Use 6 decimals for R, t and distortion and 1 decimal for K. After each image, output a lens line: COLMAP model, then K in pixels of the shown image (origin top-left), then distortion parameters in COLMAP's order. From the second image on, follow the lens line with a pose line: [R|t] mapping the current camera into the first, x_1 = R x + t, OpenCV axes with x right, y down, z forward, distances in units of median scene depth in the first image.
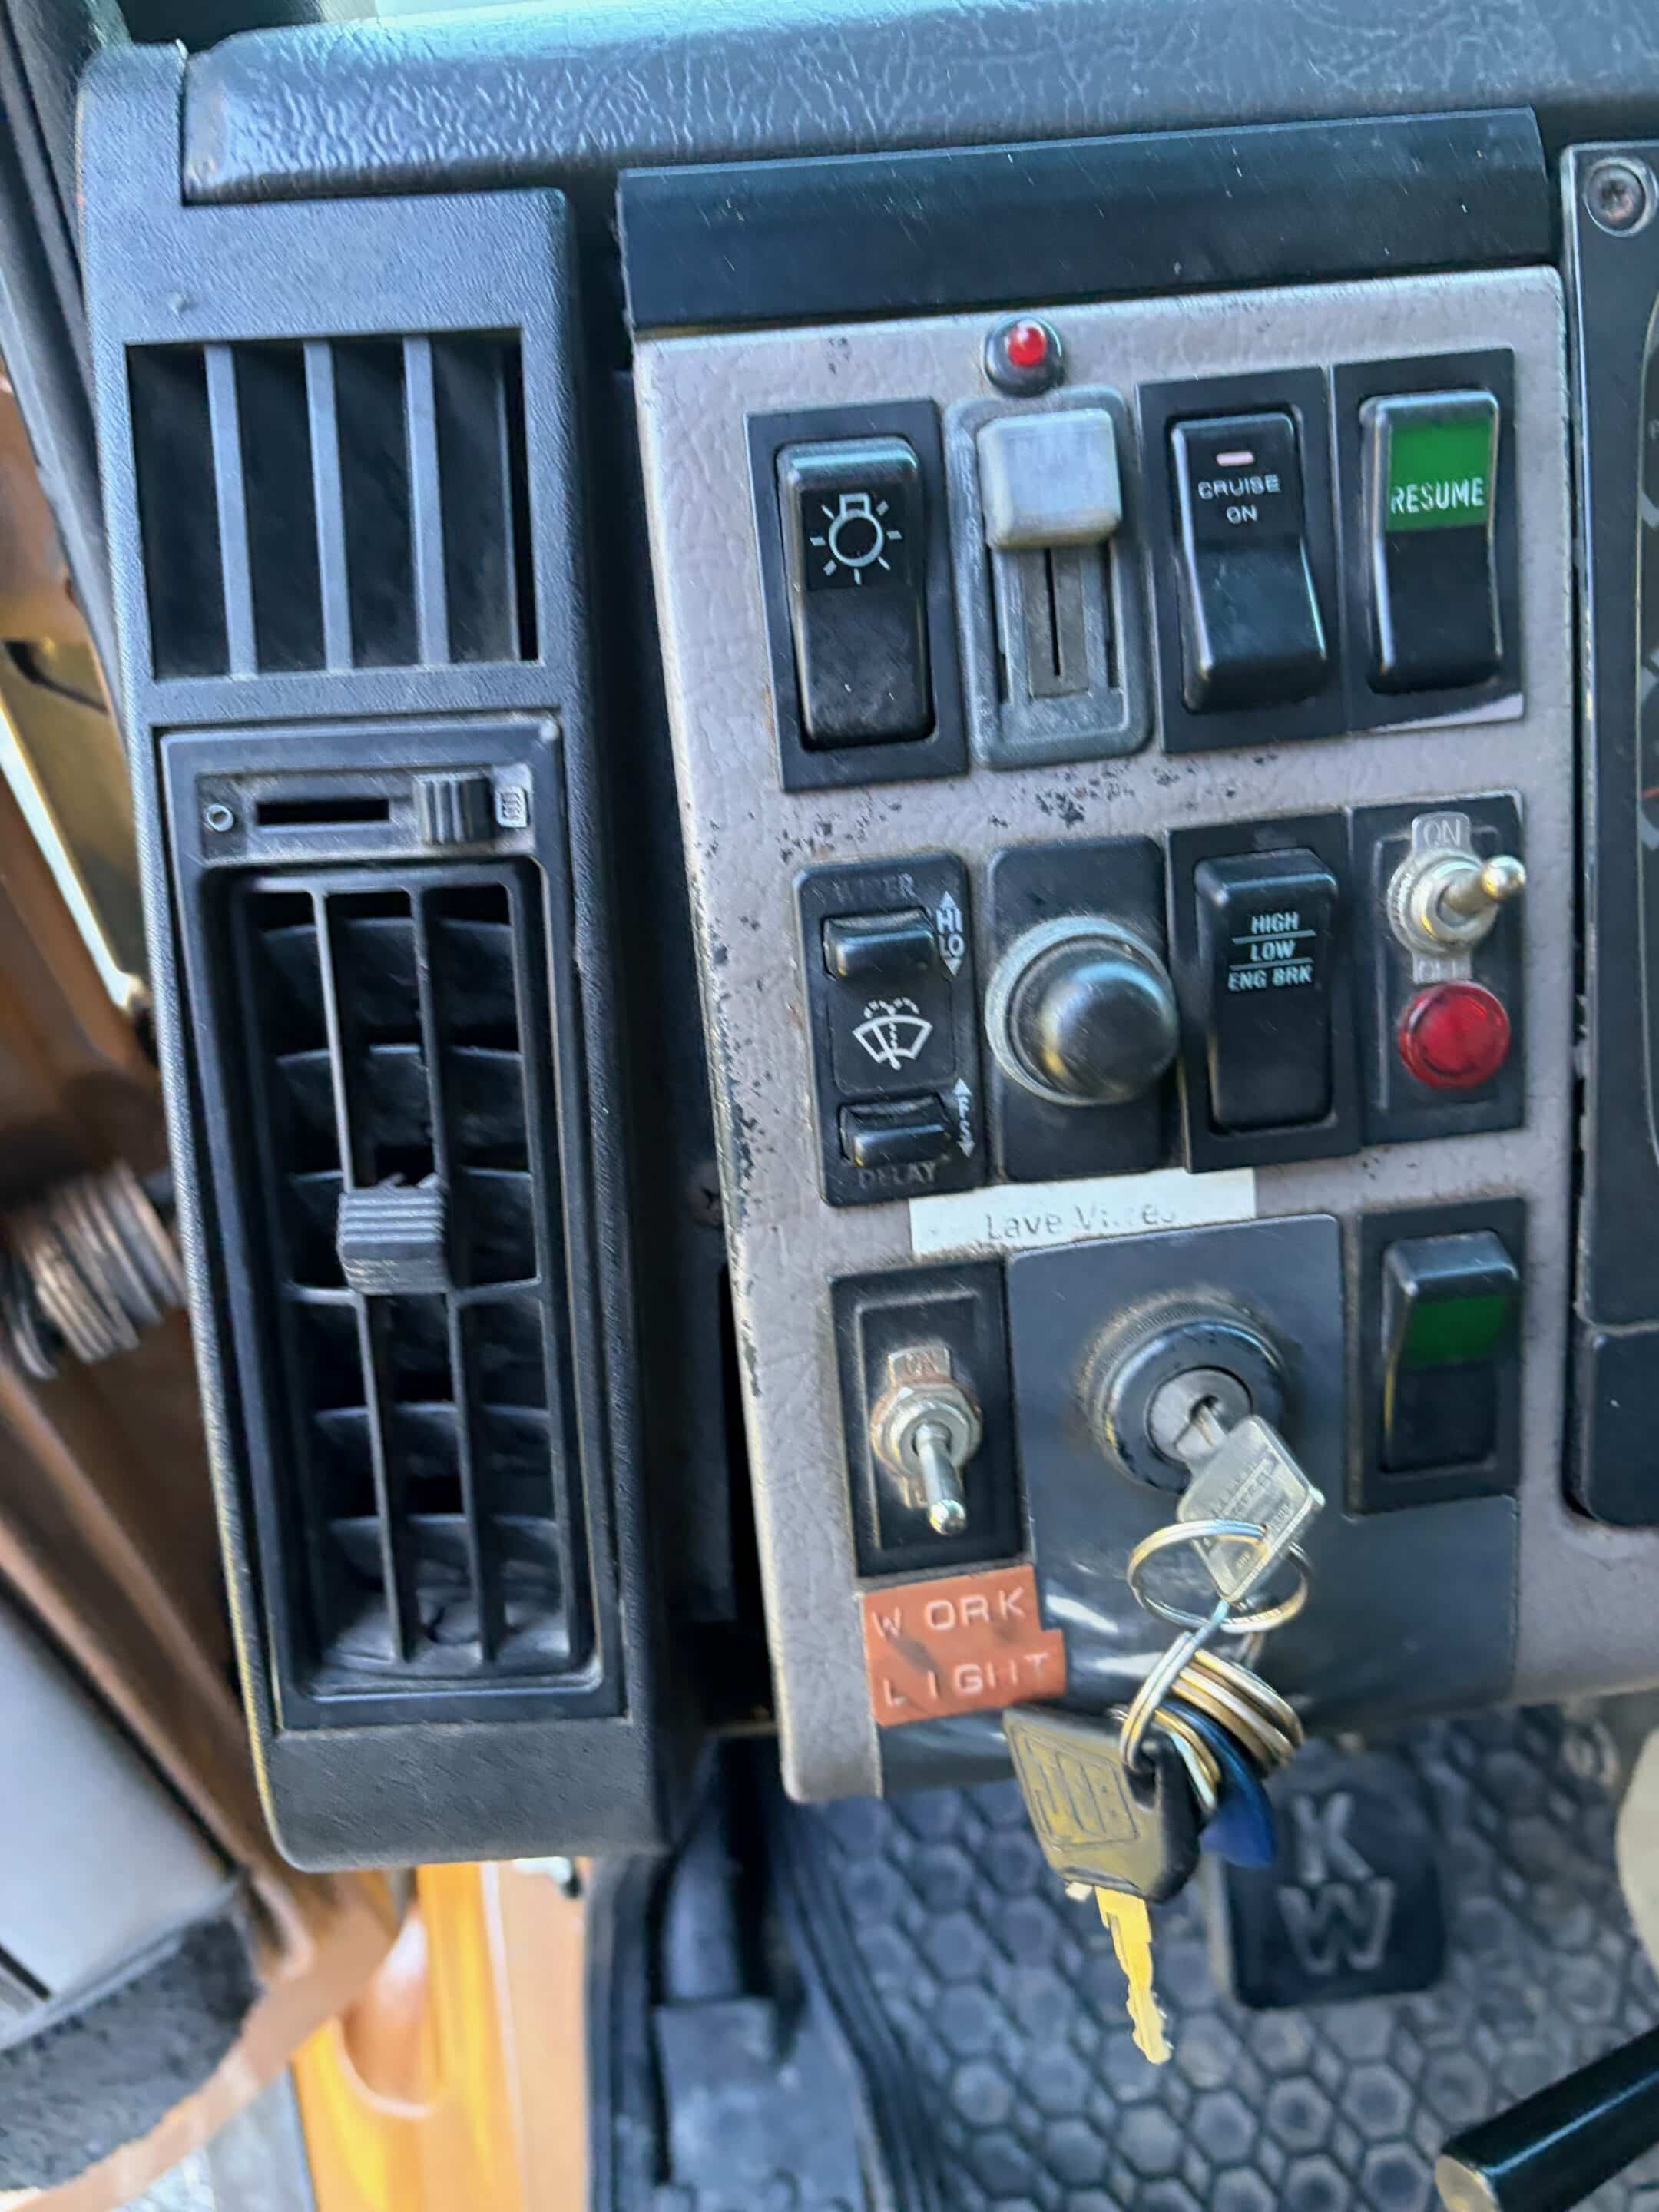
lens RADIAL K [[1693.2, 0, 831.5], [0, 1693.2, 1107.2], [0, 0, 1]] dist [0.042963, -0.046072]
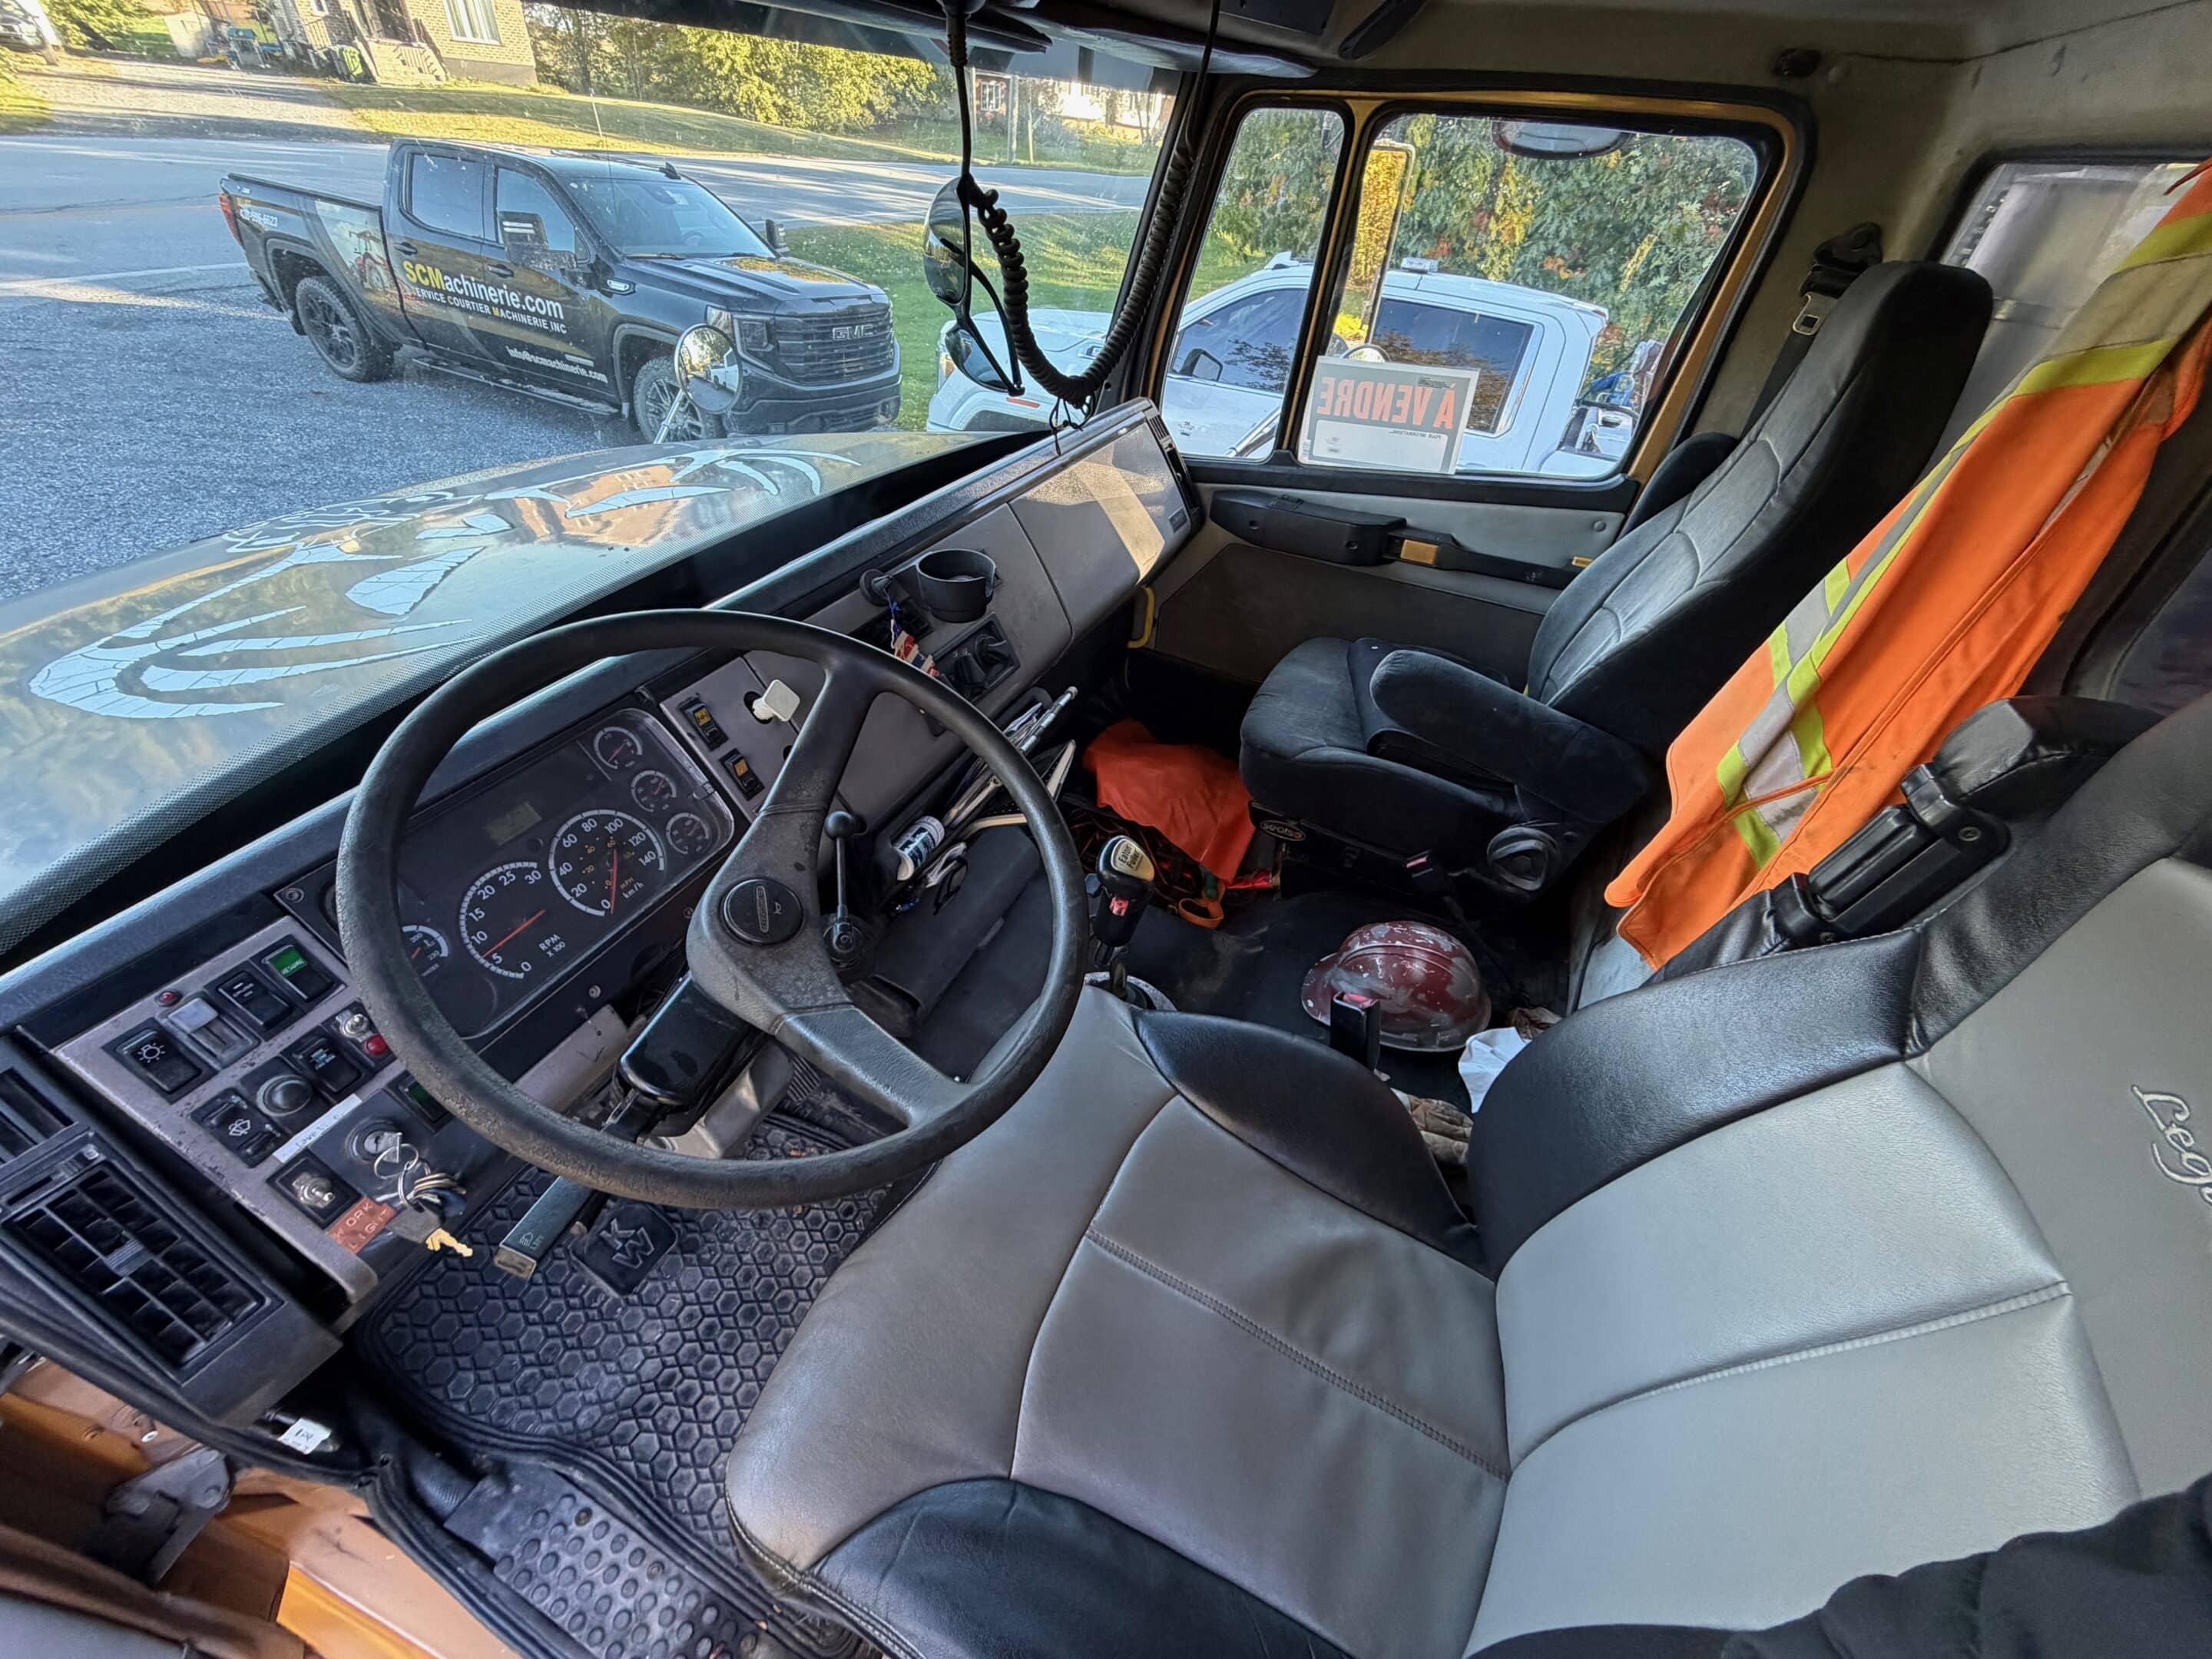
lens RADIAL K [[885.4, 0, 1112.9], [0, 885.4, 830.2], [0, 0, 1]] dist [-0.000946, 0.000451]
pose [[0.506661, -0.496298, 0.704970, -0.053420], [0.577250, 0.802637, 0.150187, 0.306506], [-0.640373, 0.330850, 0.693153, -2.376376]]
